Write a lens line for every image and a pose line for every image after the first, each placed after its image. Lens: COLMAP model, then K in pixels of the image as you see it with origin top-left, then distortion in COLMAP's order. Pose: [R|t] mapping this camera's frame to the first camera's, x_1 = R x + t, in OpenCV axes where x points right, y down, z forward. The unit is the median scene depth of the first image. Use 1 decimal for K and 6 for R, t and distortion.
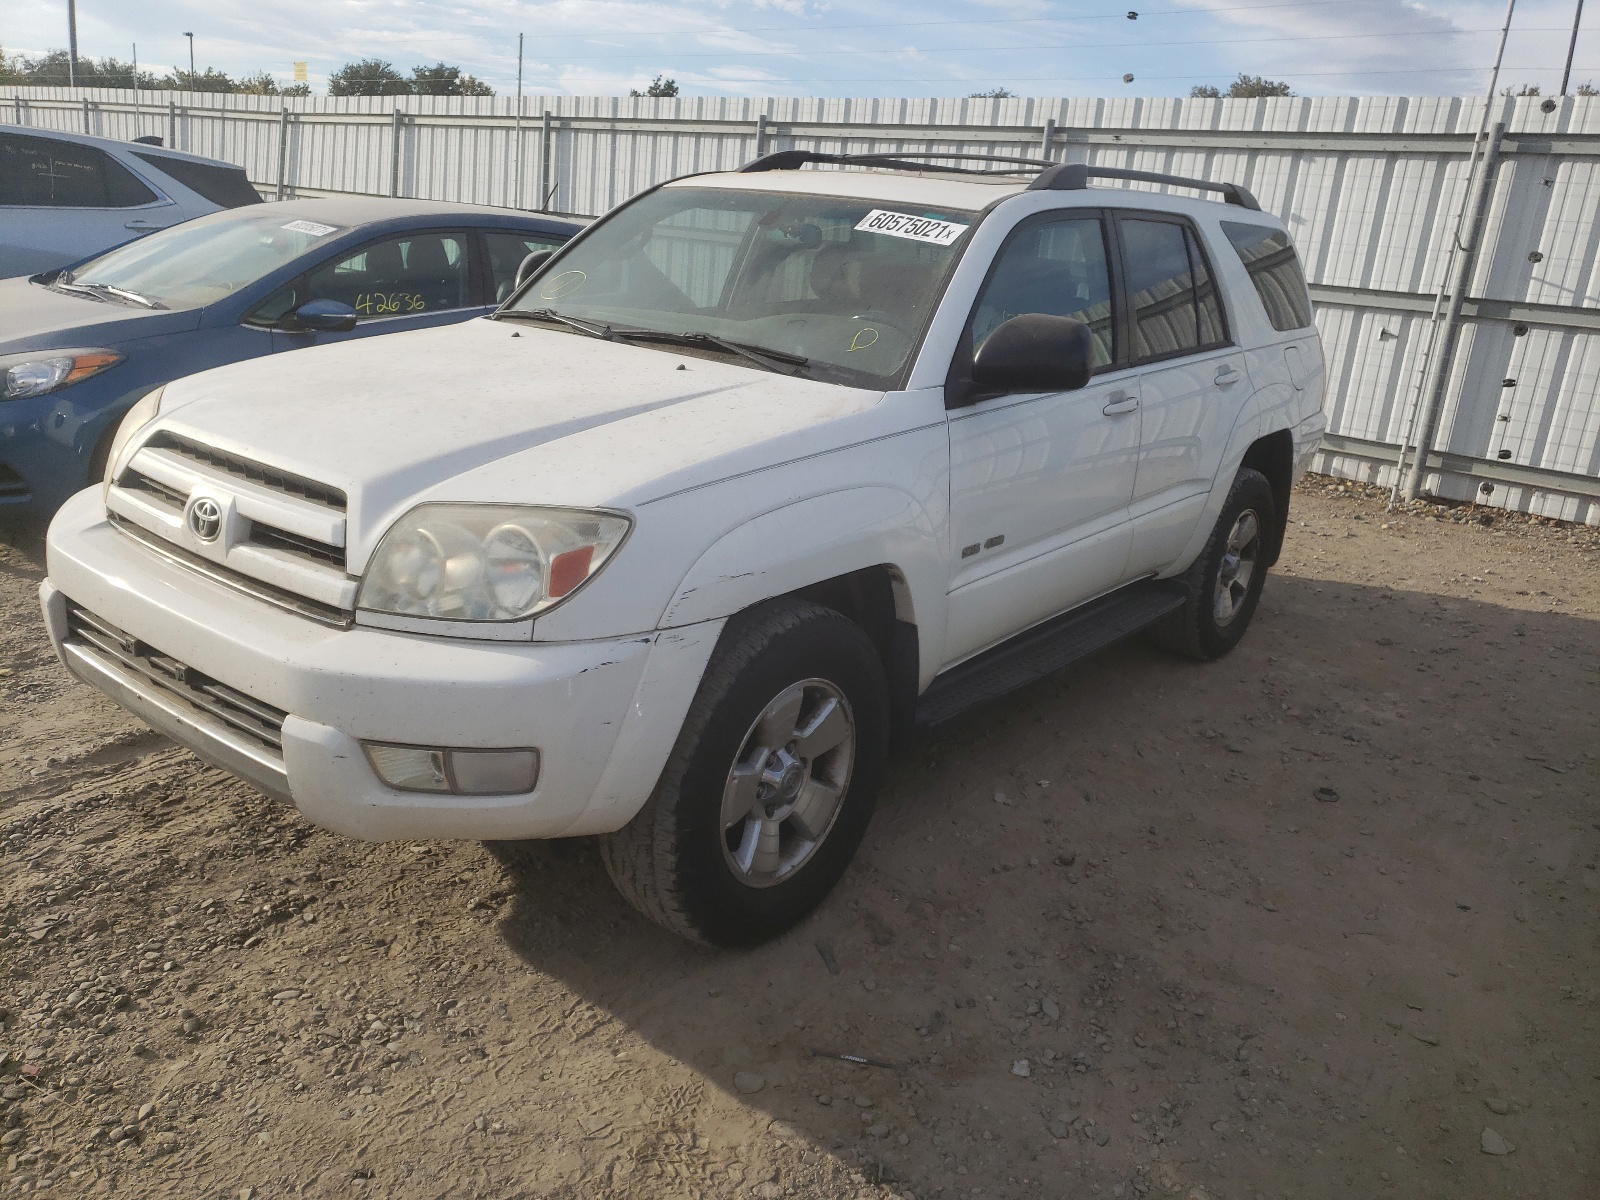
lens RADIAL K [[1256.5, 0, 799.0], [0, 1256.5, 560.4], [0, 0, 1]] dist [-0.000084, 0.164166]
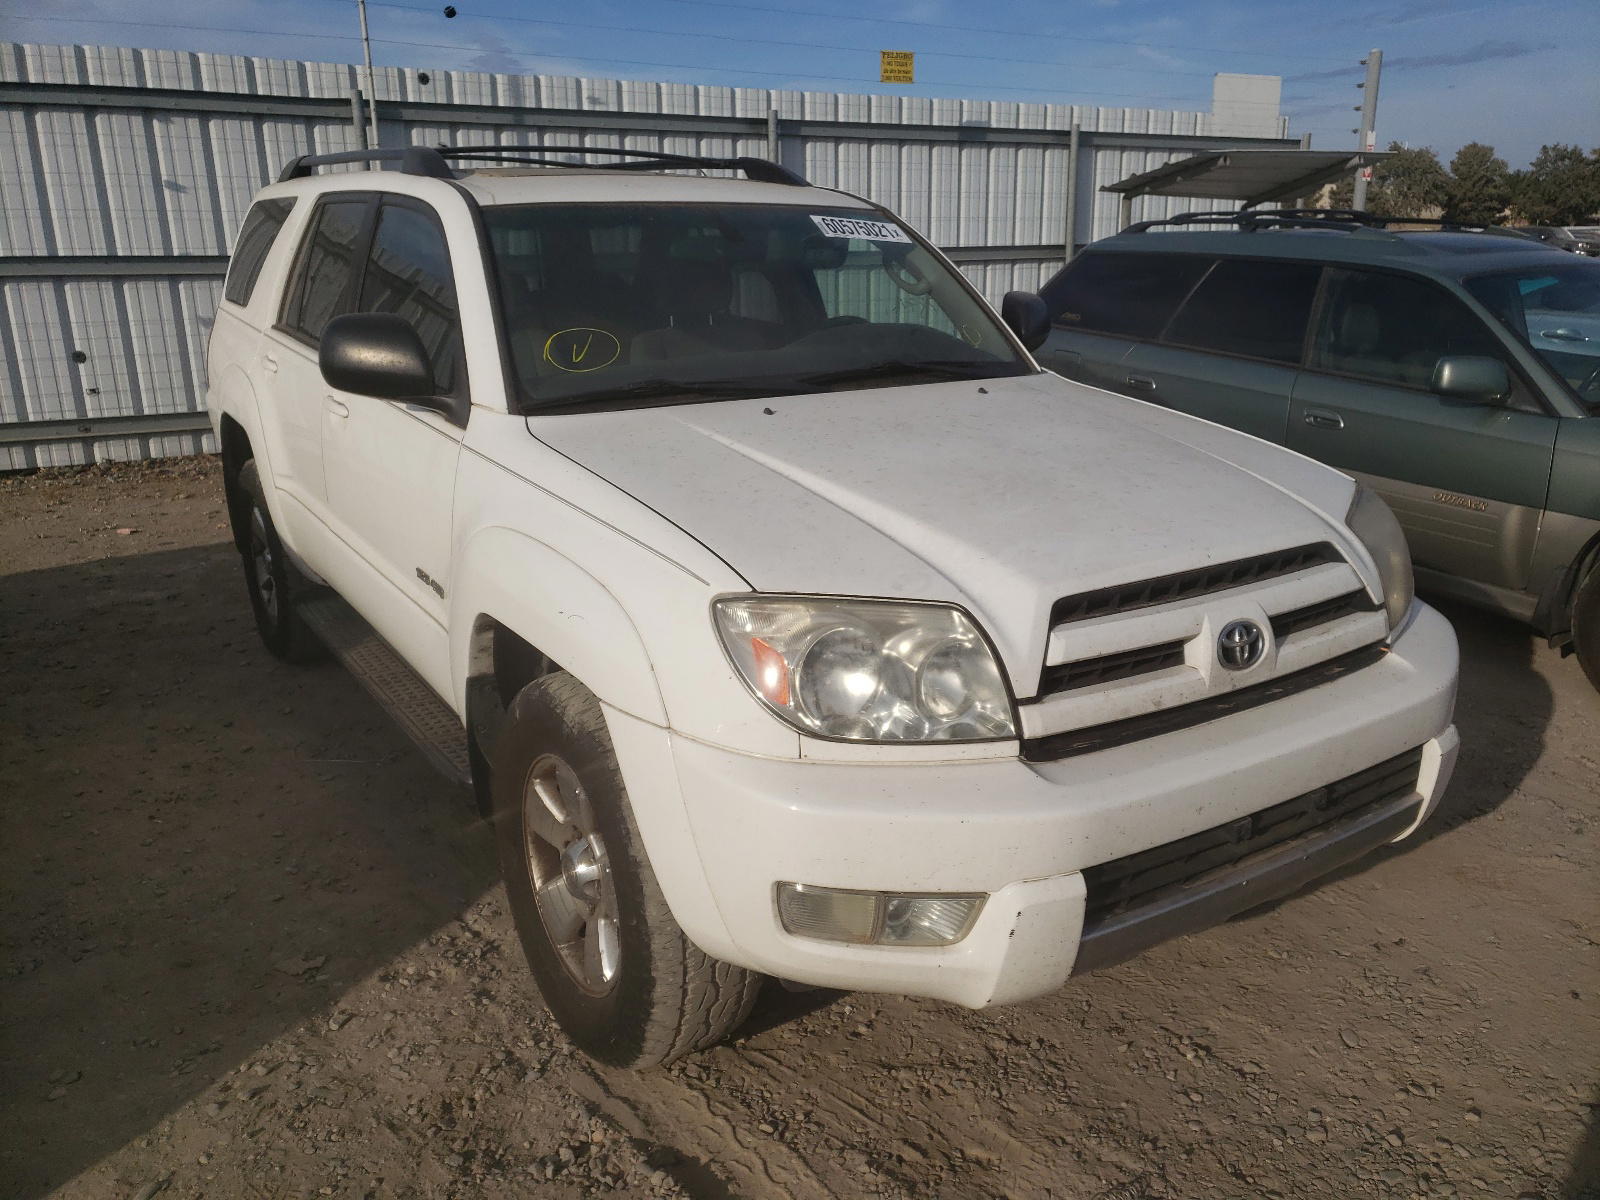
lens RADIAL K [[1263.2, 0, 800.0], [0, 1263.2, 600.0], [0, 0, 1]] dist [0.034301, -0.000231]
pose [[0.351875, -0.354658, 0.866257, -0.763448], [0.288185, 0.921537, 0.260229, -0.215644], [-0.890581, 0.158074, 0.426473, 0.518953]]
